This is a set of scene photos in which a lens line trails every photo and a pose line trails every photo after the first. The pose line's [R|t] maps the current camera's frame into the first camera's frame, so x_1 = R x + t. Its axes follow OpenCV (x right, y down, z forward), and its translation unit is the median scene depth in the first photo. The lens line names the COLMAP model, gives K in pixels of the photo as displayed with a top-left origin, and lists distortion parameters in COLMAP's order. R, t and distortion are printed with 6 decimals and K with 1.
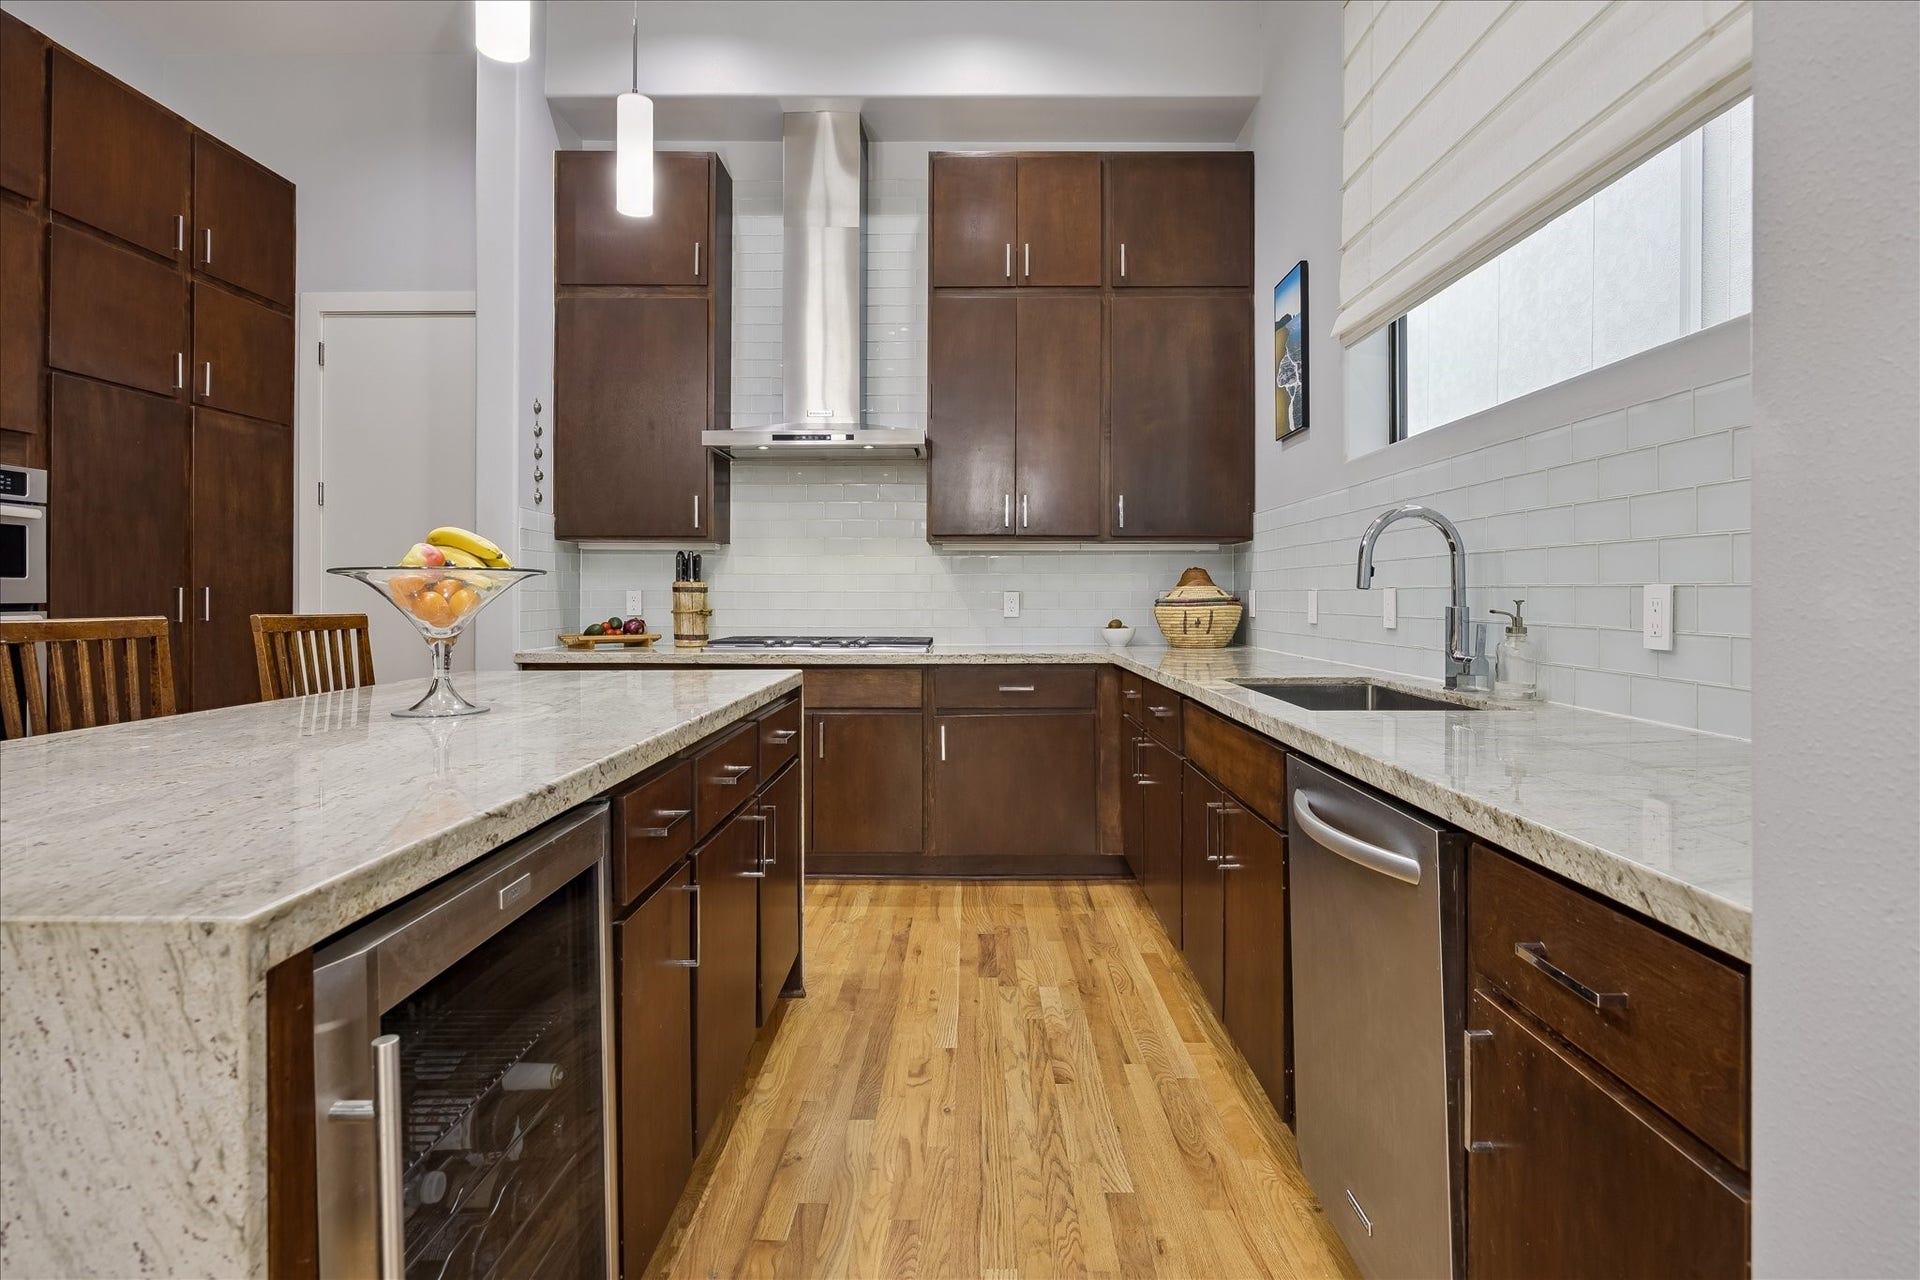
lens RADIAL K [[990.4, 0, 962.7], [0, 990.4, 587.1], [0, 0, 1]] dist [-0.000665, -0.000041]
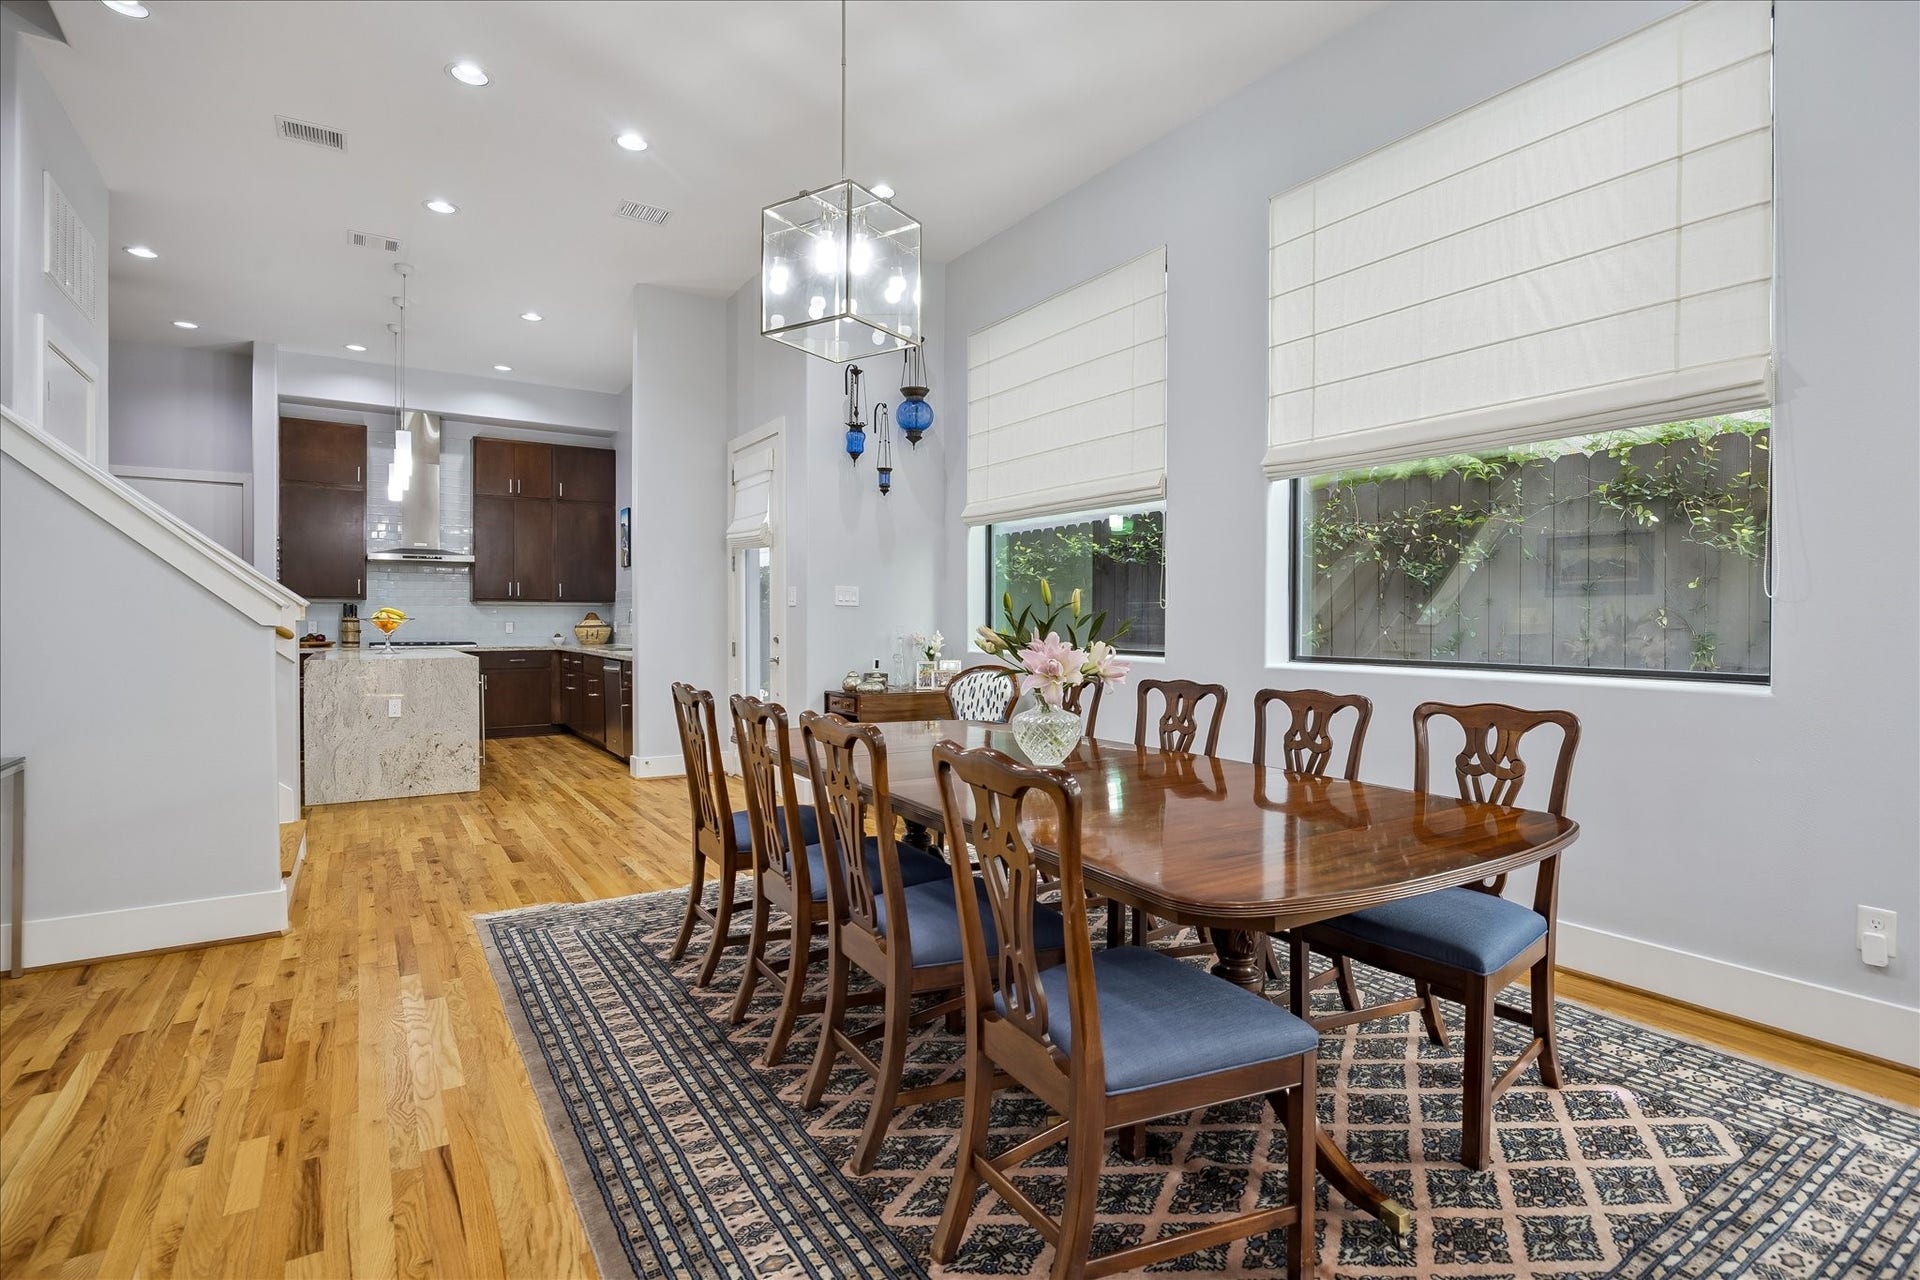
lens RADIAL K [[946.4, 0, 959.5], [0, 946.4, 628.5], [0, 0, 1]] dist [0.000457, 0.000158]
pose [[0.840116, -0.003680, 0.542394, -0.285288], [-0.003240, 0.999925, 0.011803, -0.009988], [-0.542397, -0.011673, 0.840041, -1.531767]]
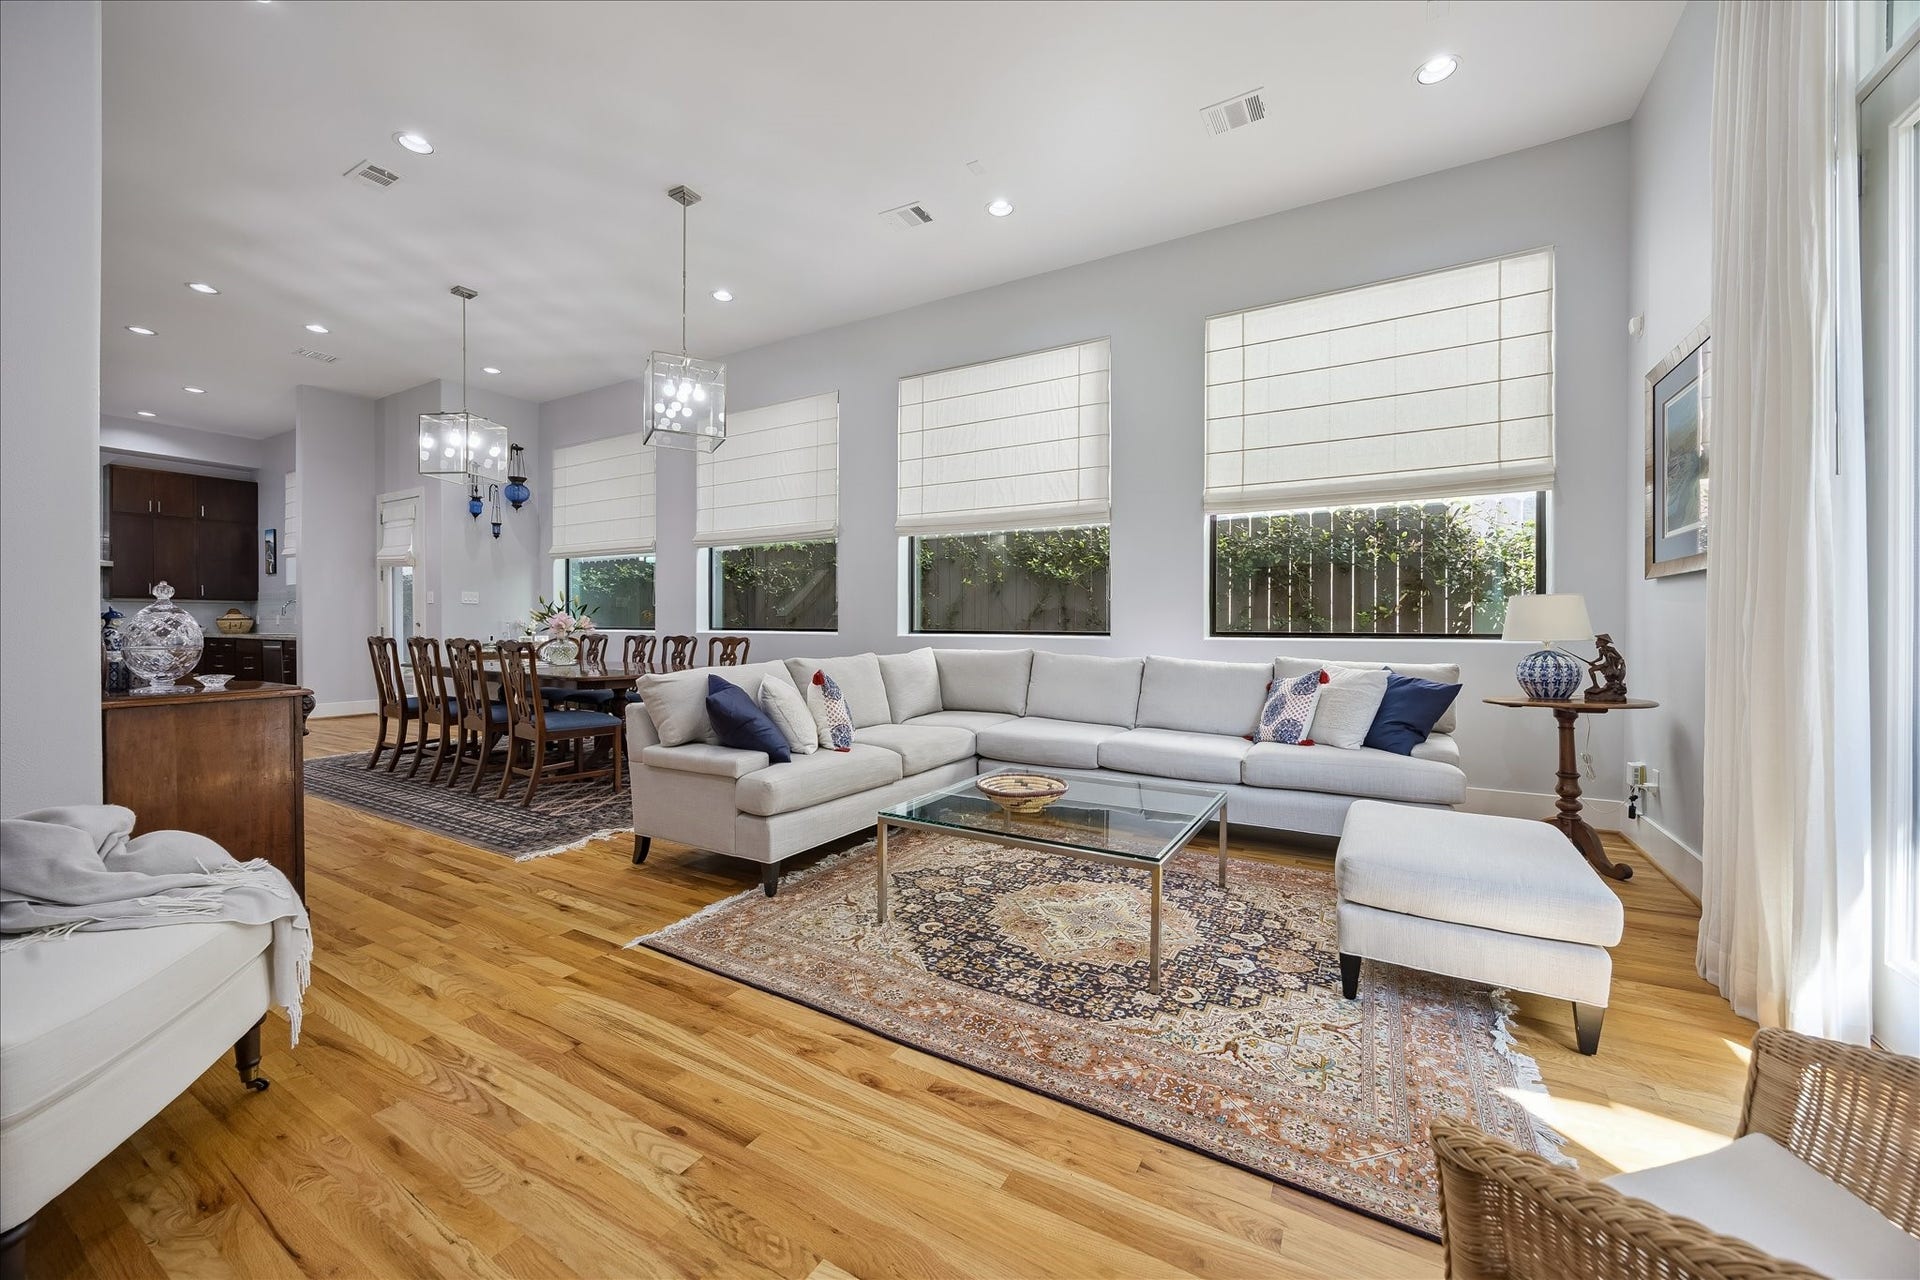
lens RADIAL K [[724.0, 0, 961.9], [0, 724.0, 629.7], [0, 0, 1]] dist [-0.002536, -0.000298]
pose [[0.501969, -0.008963, 0.864839, -0.608710], [-0.004183, 0.999909, 0.012790, 0.010078], [-0.864876, -0.010038, 0.501886, -2.226872]]
